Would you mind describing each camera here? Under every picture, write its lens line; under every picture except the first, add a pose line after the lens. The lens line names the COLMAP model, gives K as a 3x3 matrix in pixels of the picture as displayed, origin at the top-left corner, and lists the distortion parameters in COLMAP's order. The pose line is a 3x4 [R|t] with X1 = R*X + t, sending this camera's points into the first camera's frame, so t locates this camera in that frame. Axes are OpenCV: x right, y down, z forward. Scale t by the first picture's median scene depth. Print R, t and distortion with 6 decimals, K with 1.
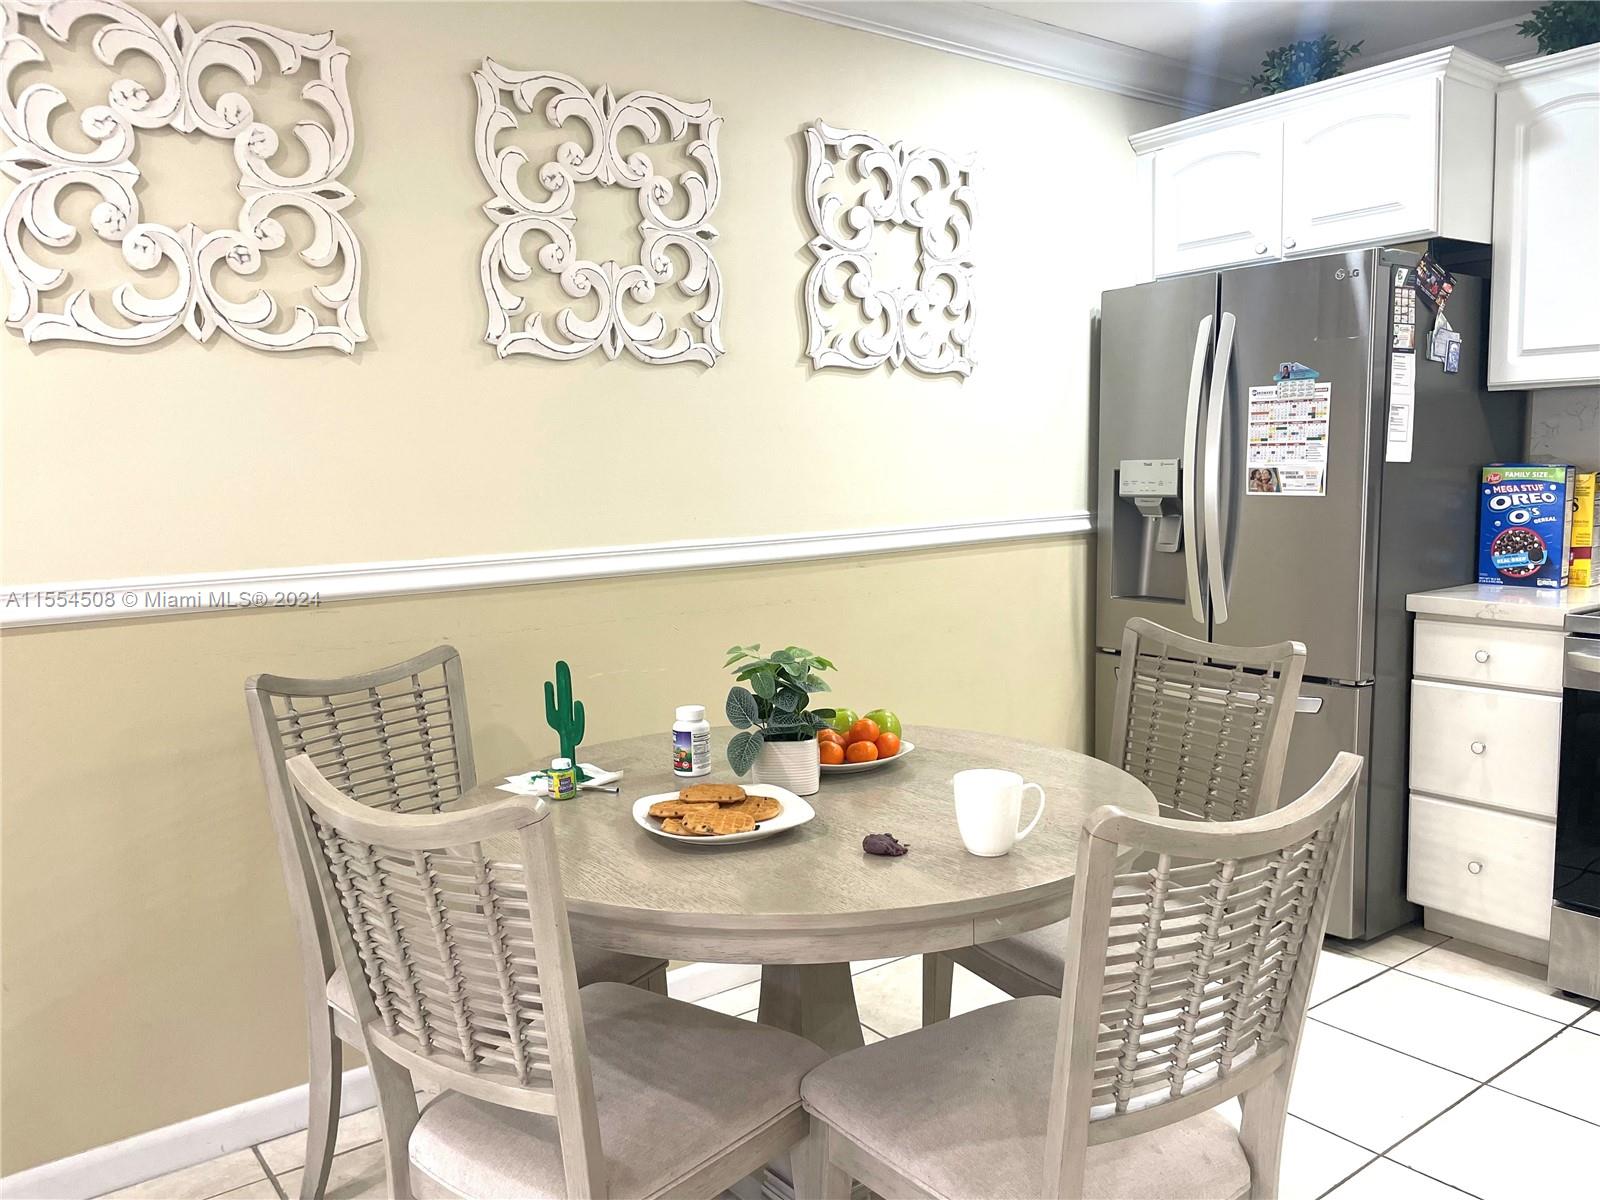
lens RADIAL K [[1216.9, 0, 794.2], [0, 1216.9, 607.5], [0, 0, 1]] dist [0.021685, -0.040807]
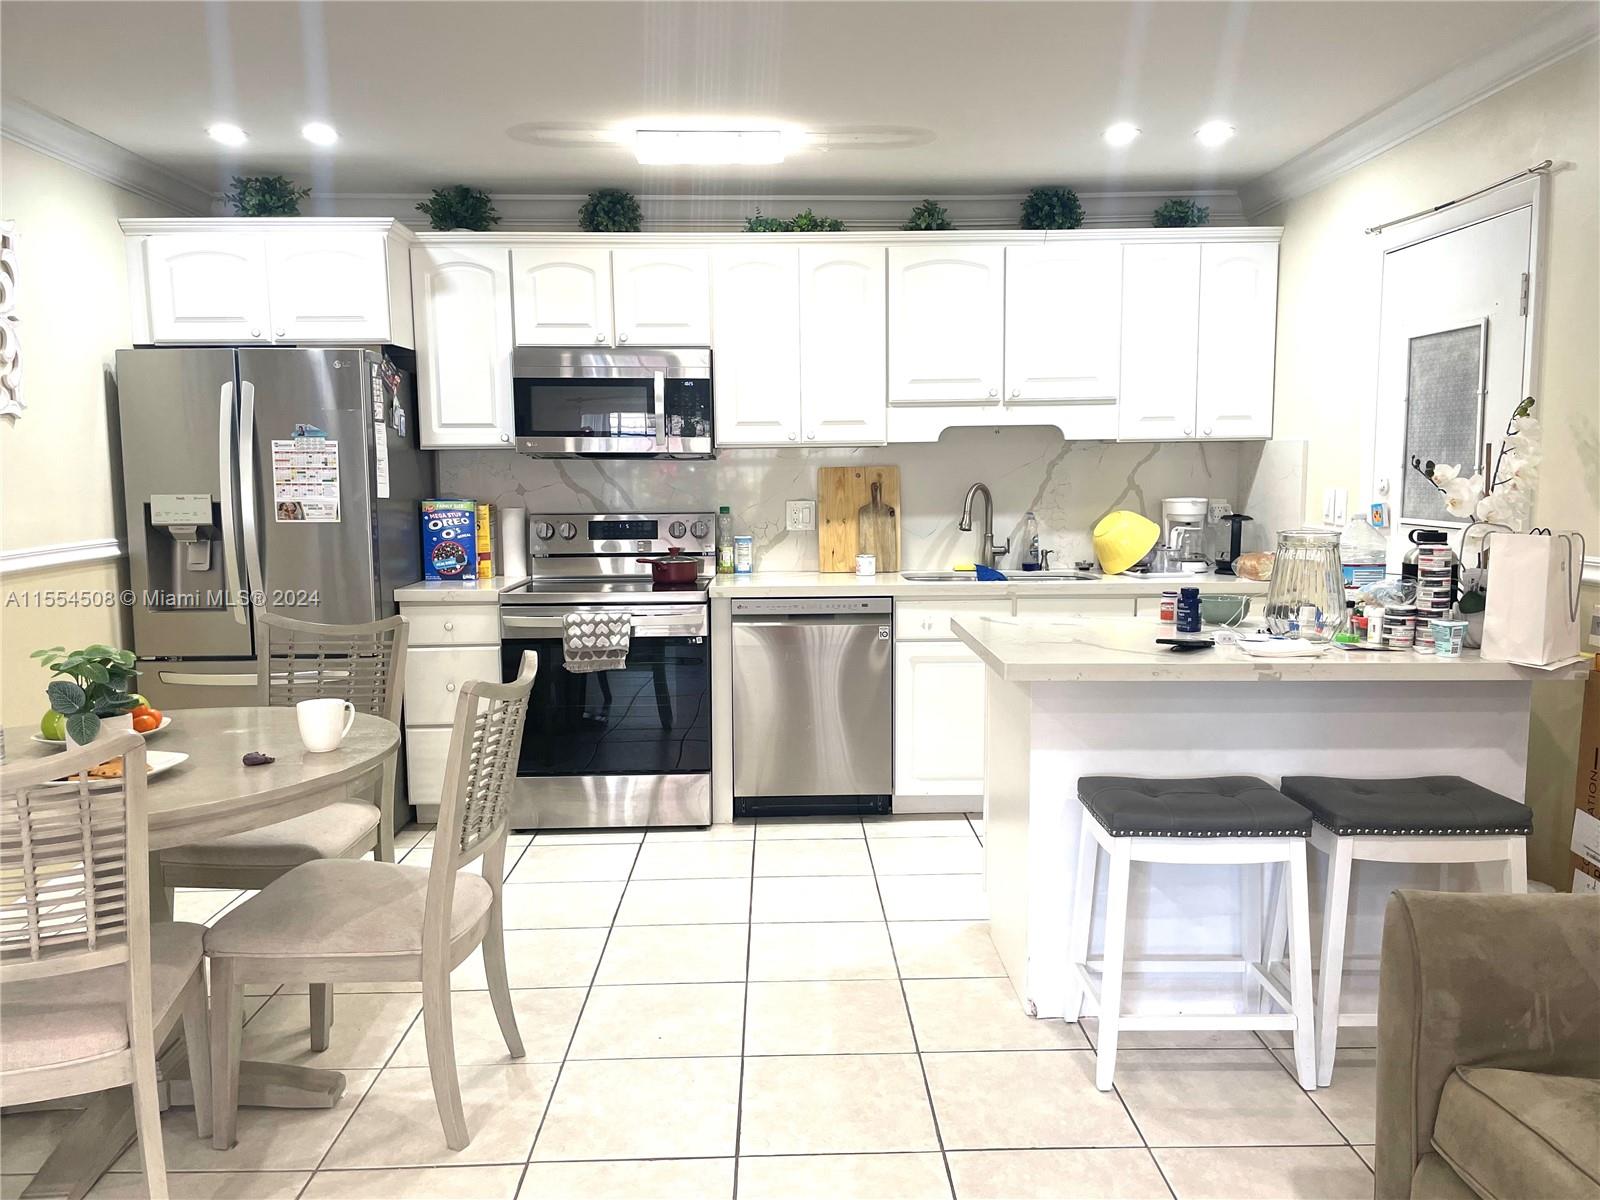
lens RADIAL K [[1216.9, 0, 800.2], [0, 1216.9, 600.7], [0, 0, 1]] dist [0.021685, -0.040807]
pose [[0.571768, -0.067071, 0.817669, -0.388748], [0.091499, 0.995648, 0.017688, 0.020018], [-0.815297, 0.064702, 0.575416, -0.209969]]
